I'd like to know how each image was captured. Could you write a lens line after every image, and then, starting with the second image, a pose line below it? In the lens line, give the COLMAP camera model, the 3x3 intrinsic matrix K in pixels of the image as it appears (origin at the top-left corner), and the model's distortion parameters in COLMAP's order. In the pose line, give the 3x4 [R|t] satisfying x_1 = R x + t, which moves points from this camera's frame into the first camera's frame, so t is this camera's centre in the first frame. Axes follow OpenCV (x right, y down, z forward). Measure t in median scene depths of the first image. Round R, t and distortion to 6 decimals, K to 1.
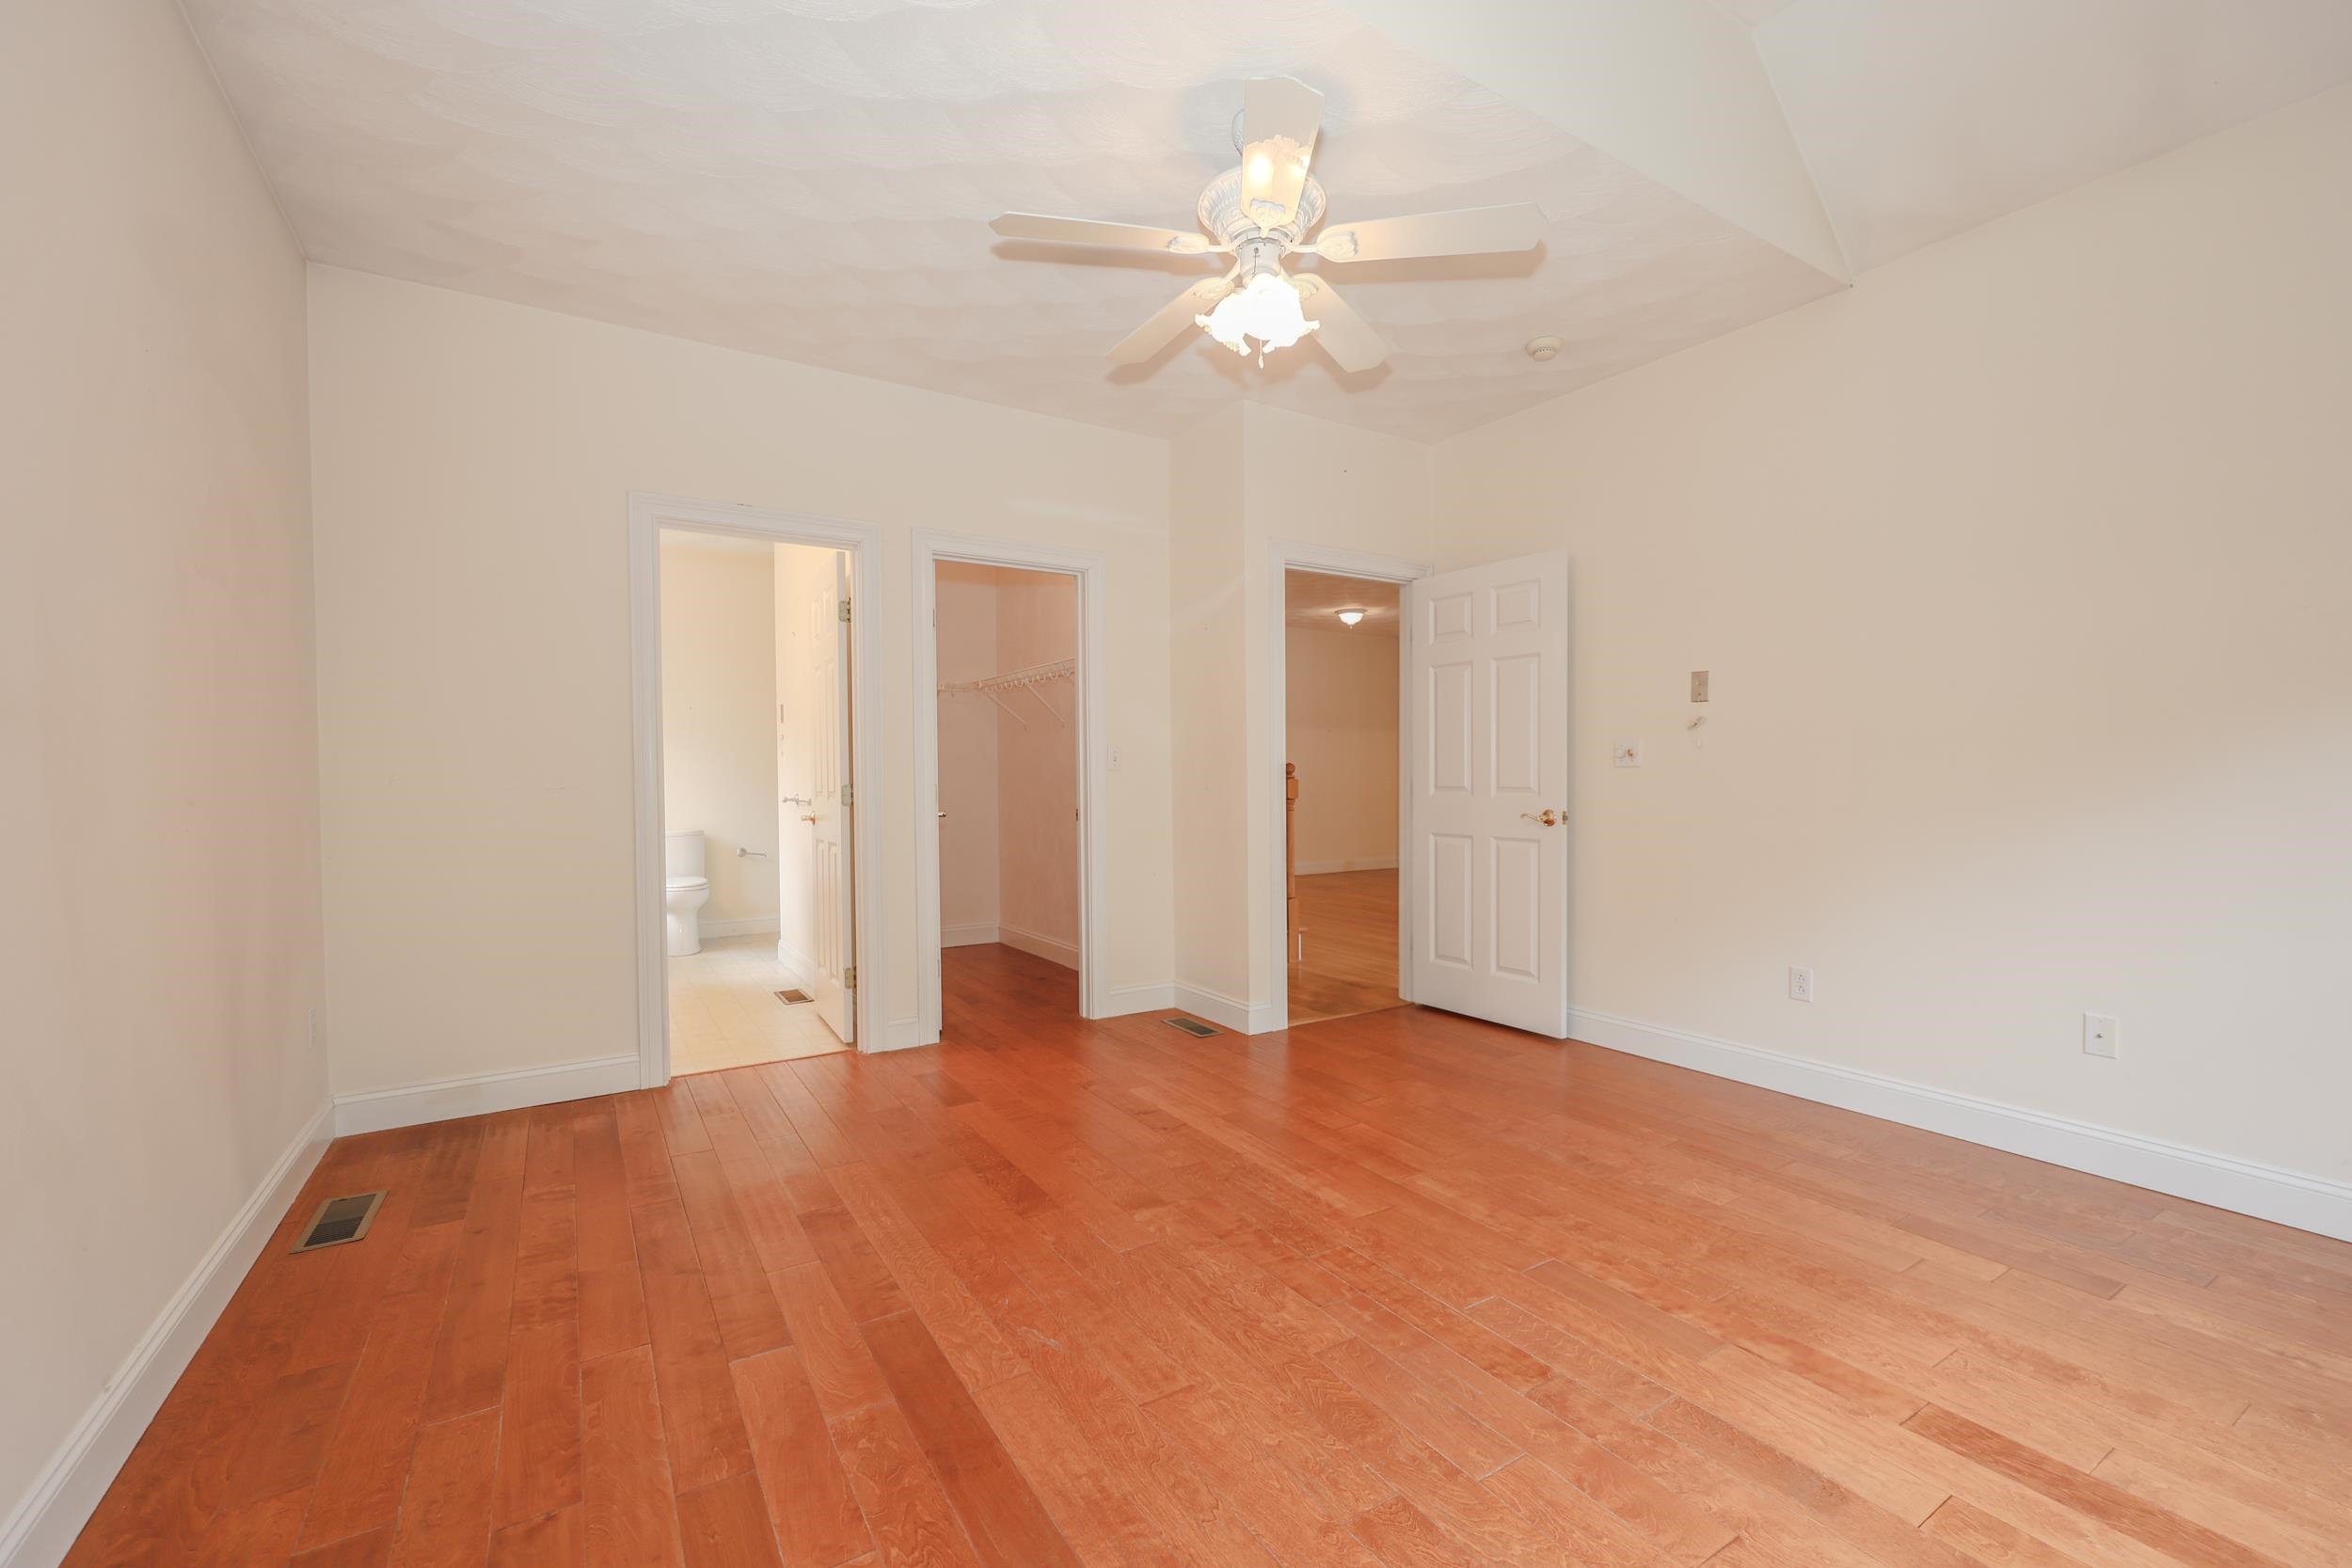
lens RADIAL K [[980.1, 0, 1162.3], [0, 980.1, 793.4], [0, 0, 1]] dist [0.002185, 0.000056]
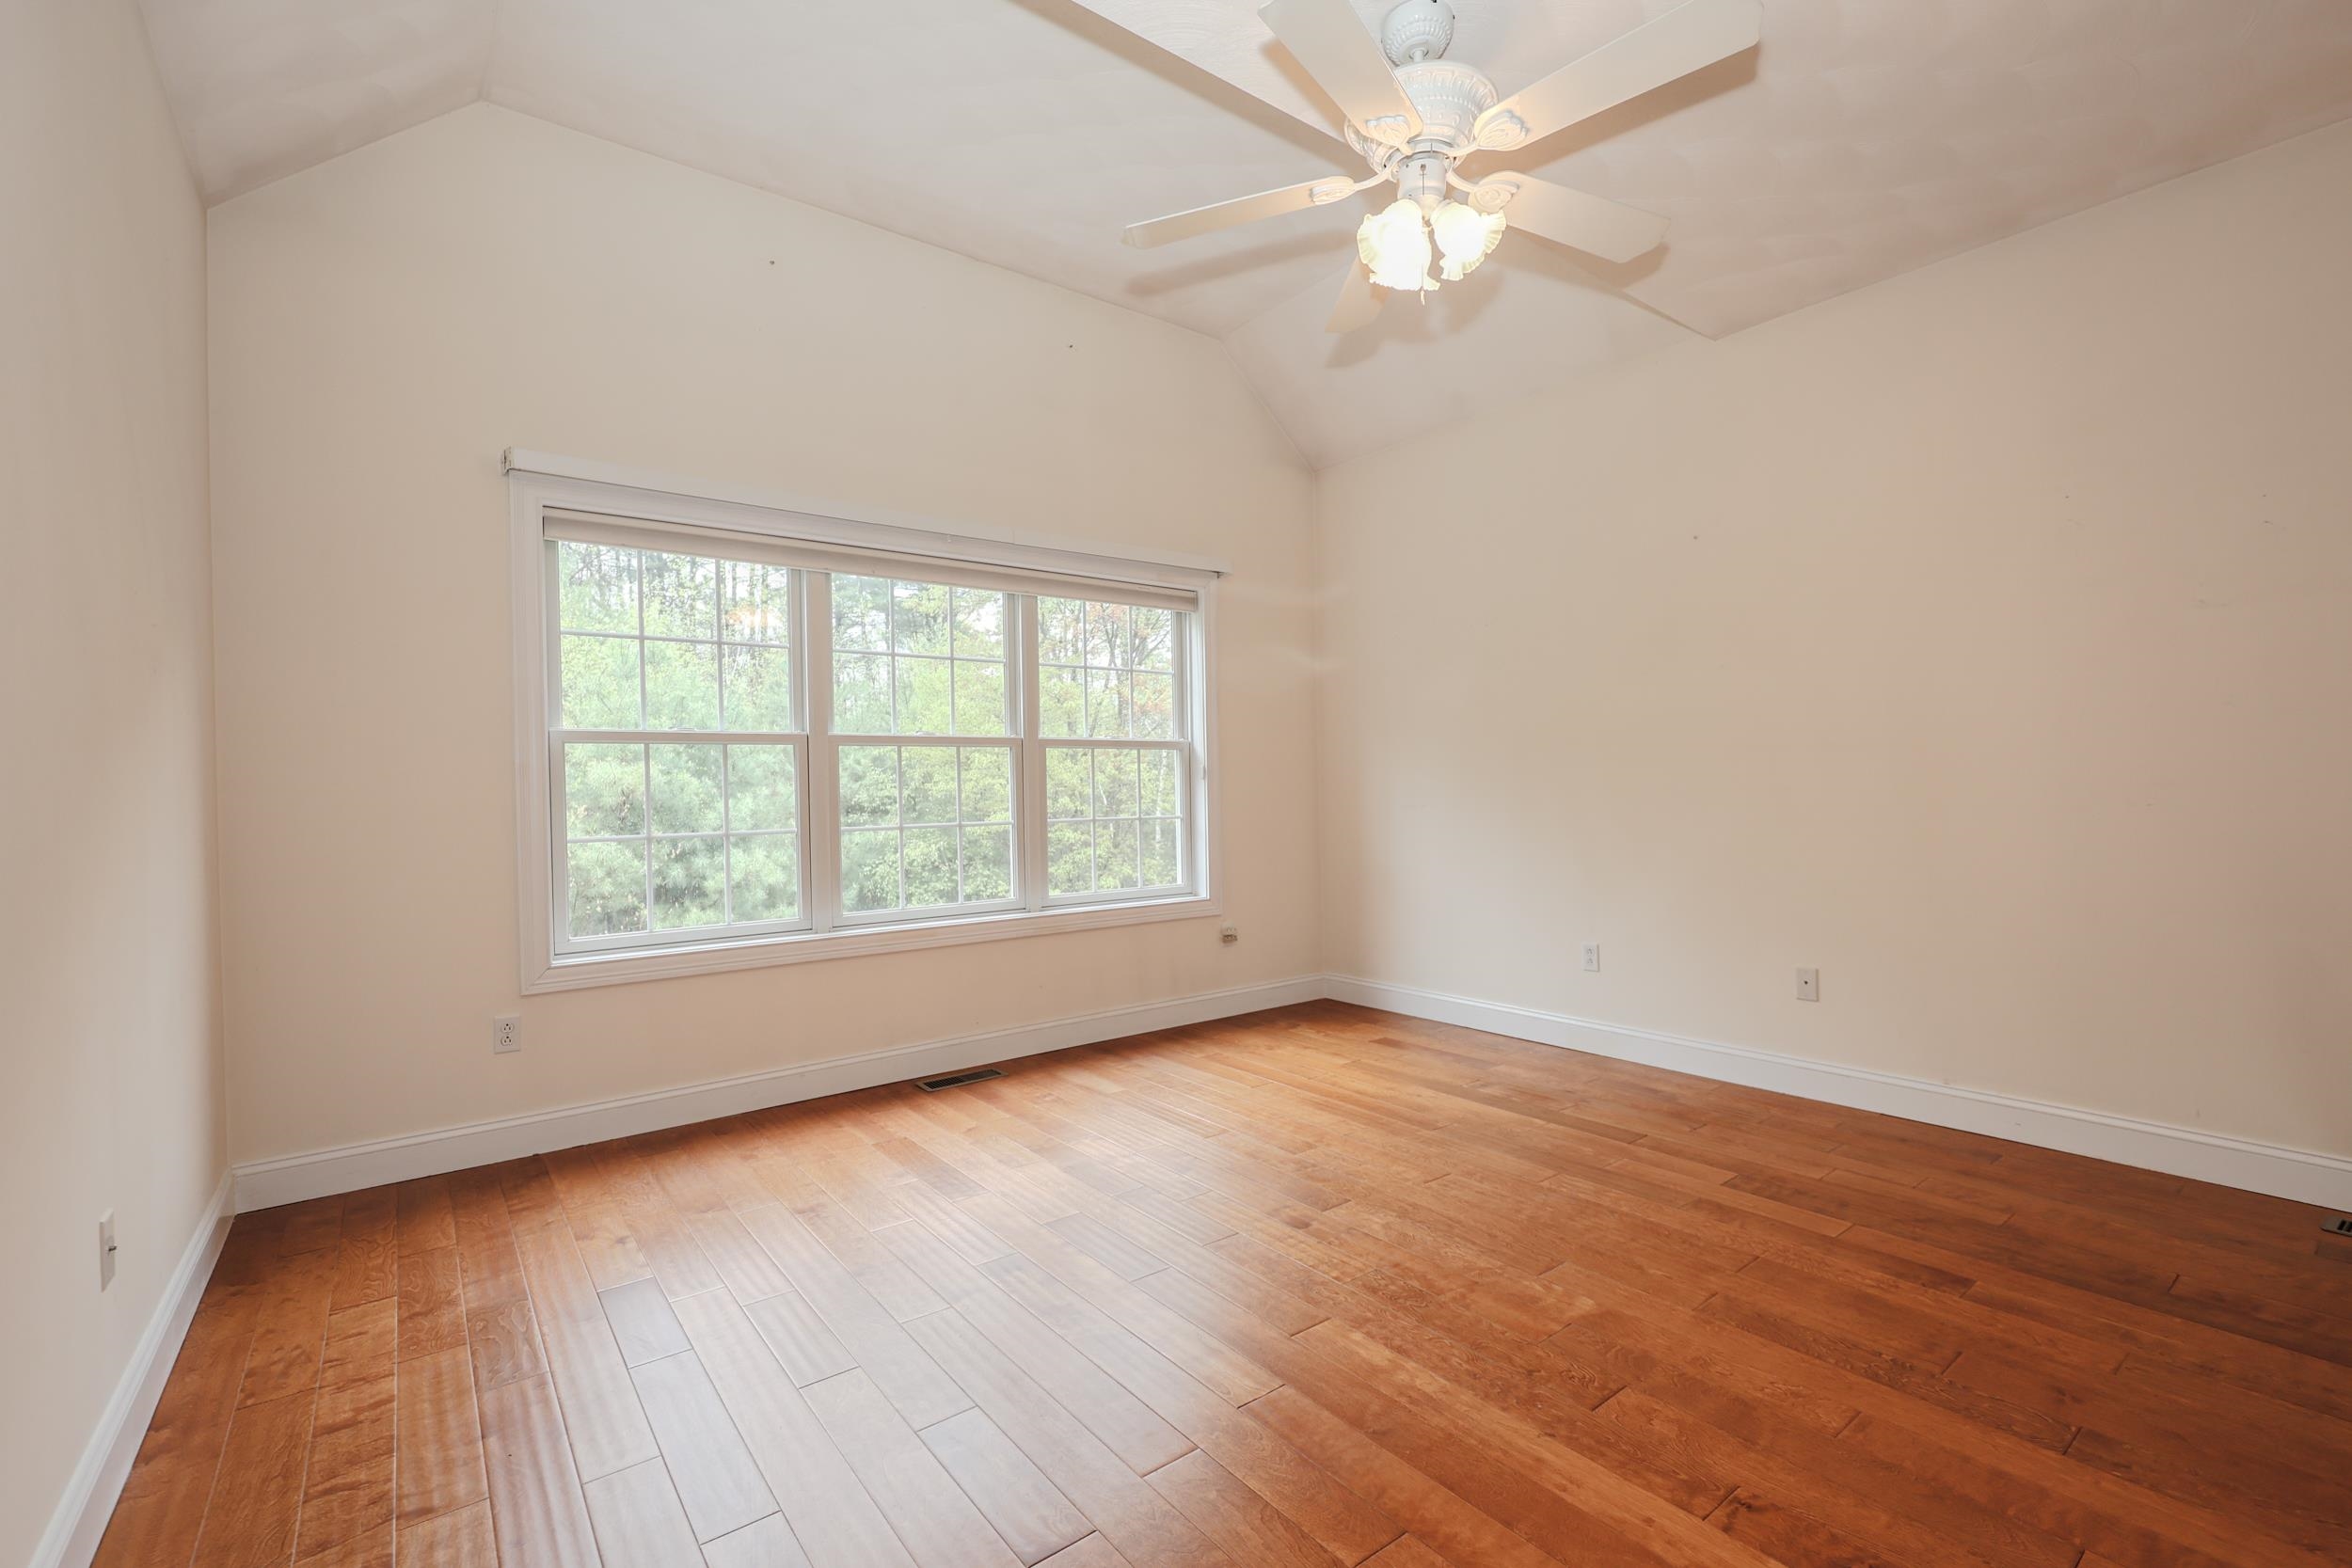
lens RADIAL K [[980.1, 0, 1162.3], [0, 980.1, 793.4], [0, 0, 1]] dist [0.002185, 0.000056]
pose [[-0.996513, 0.029684, -0.077977, 0.374193], [0.028780, 0.999505, 0.012698, -0.025589], [0.078315, 0.010409, -0.996874, 1.720002]]
